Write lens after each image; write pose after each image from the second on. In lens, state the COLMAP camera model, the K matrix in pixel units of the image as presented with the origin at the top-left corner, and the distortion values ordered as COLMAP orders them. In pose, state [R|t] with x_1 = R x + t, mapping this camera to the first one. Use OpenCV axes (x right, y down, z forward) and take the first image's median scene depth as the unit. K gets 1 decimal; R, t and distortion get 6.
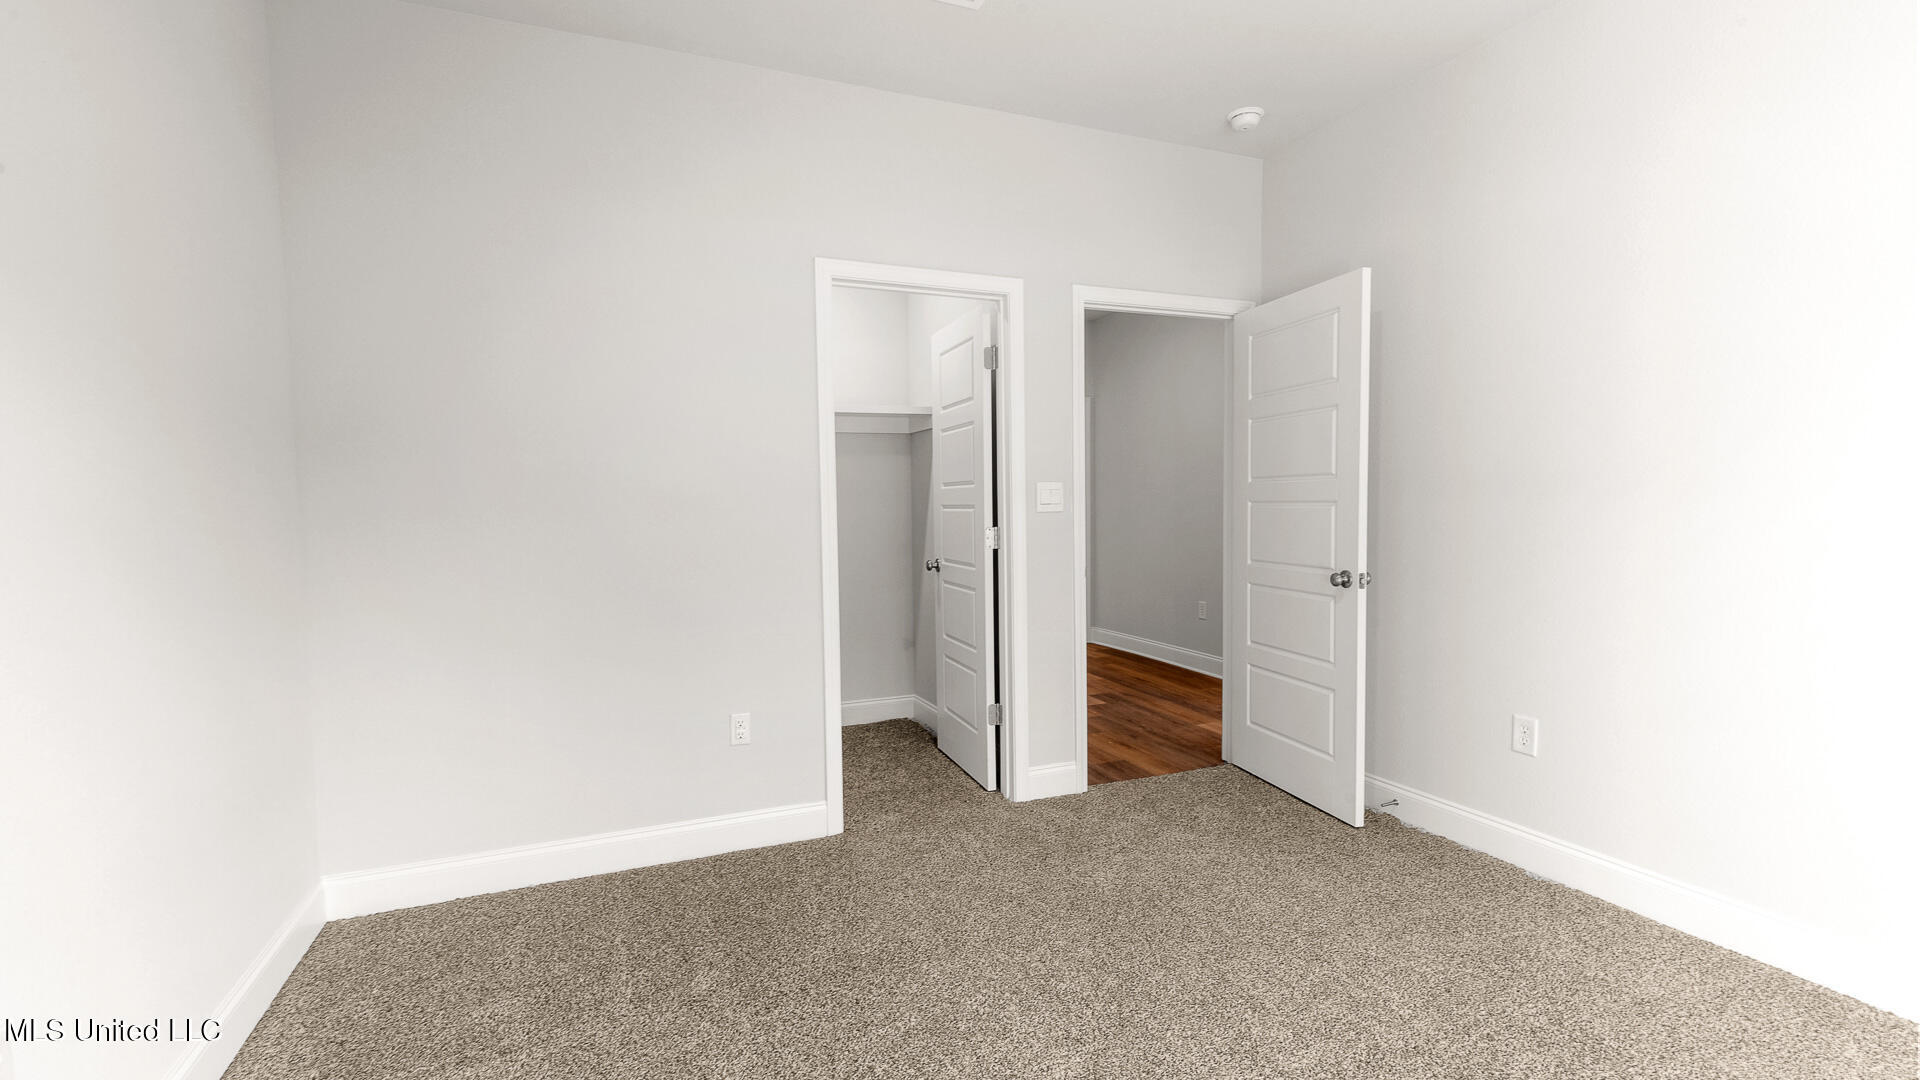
lens RADIAL K [[875.0, 0, 970.1], [0, 875.0, 548.9], [0, 0, 1]] dist [0.017890, 0.000044]
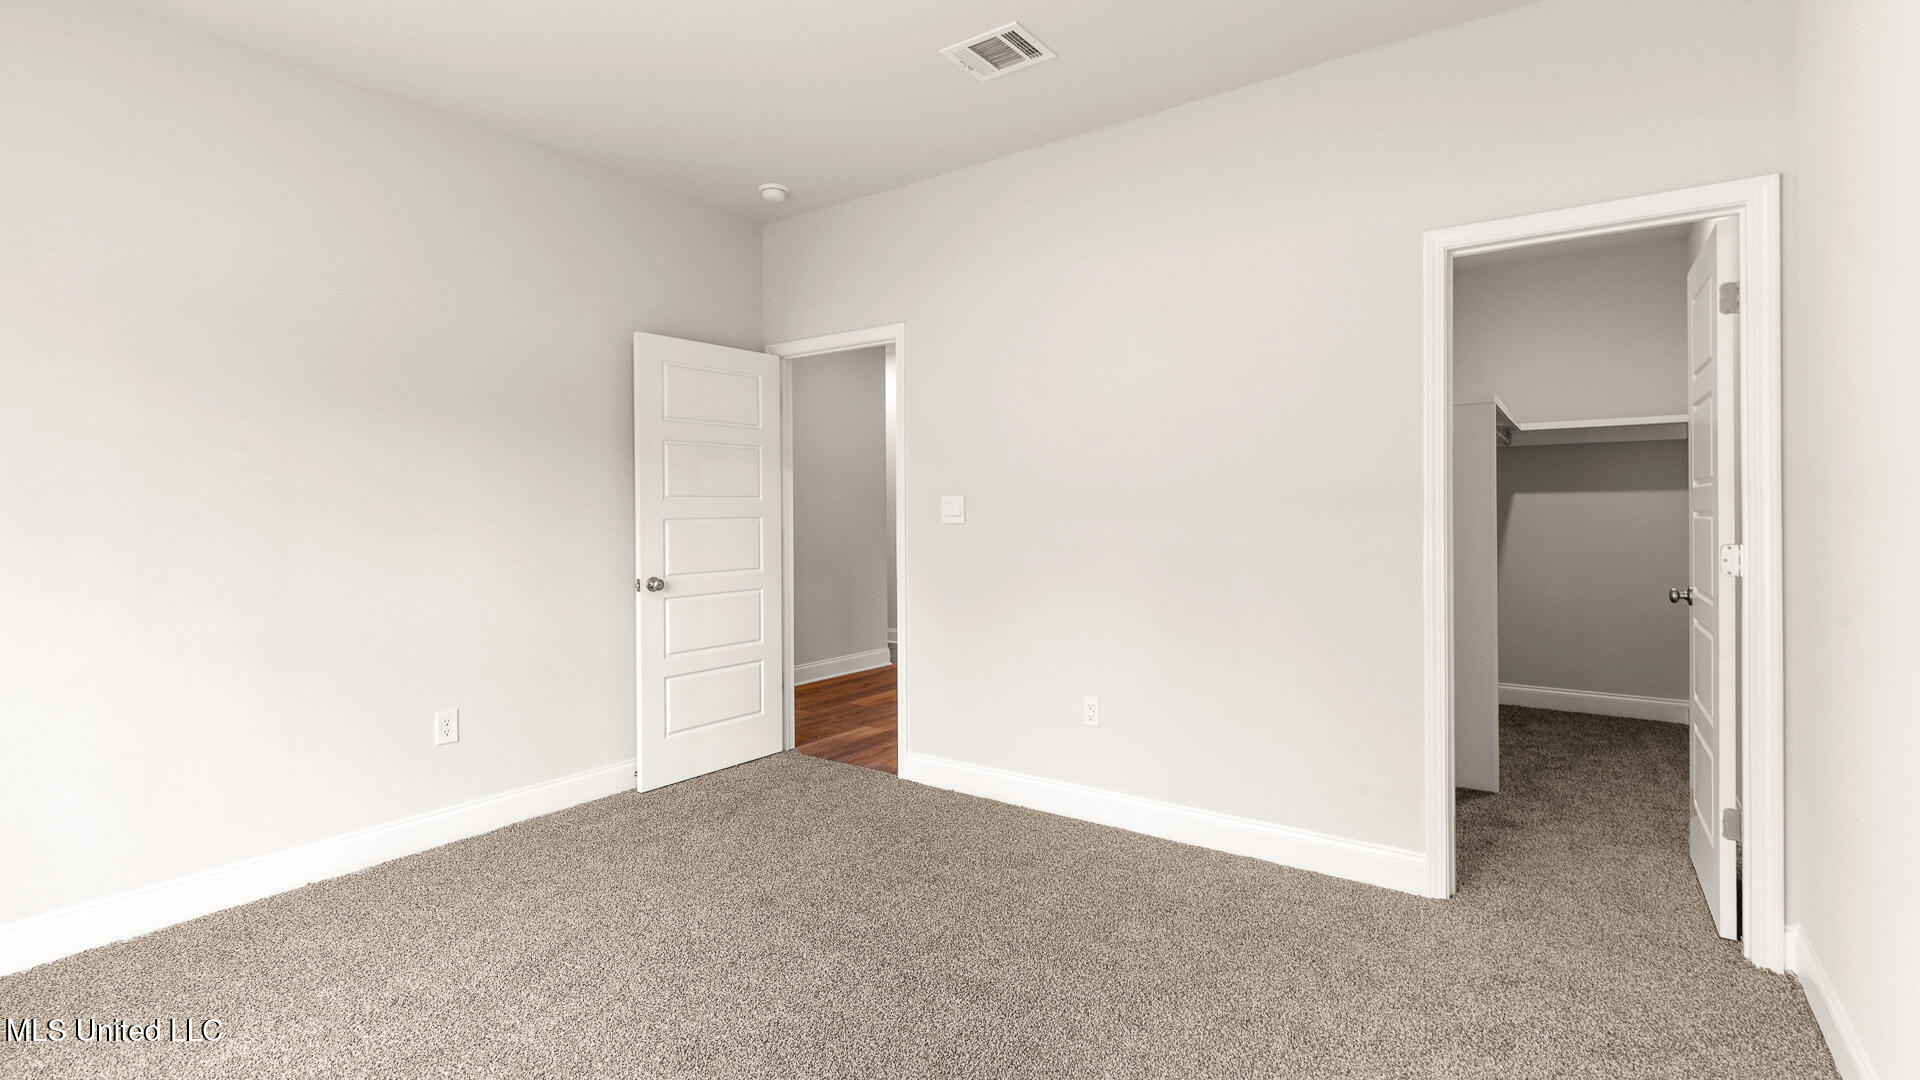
lens RADIAL K [[875.0, 0, 967.1], [0, 875.0, 523.9], [0, 0, 1]] dist [0.017890, 0.000044]
pose [[0.516190, 0.011753, -0.856394, 0.342153], [-0.040797, 0.999108, -0.010878, -0.010439], [0.855502, 0.040554, 0.516209, 0.151816]]
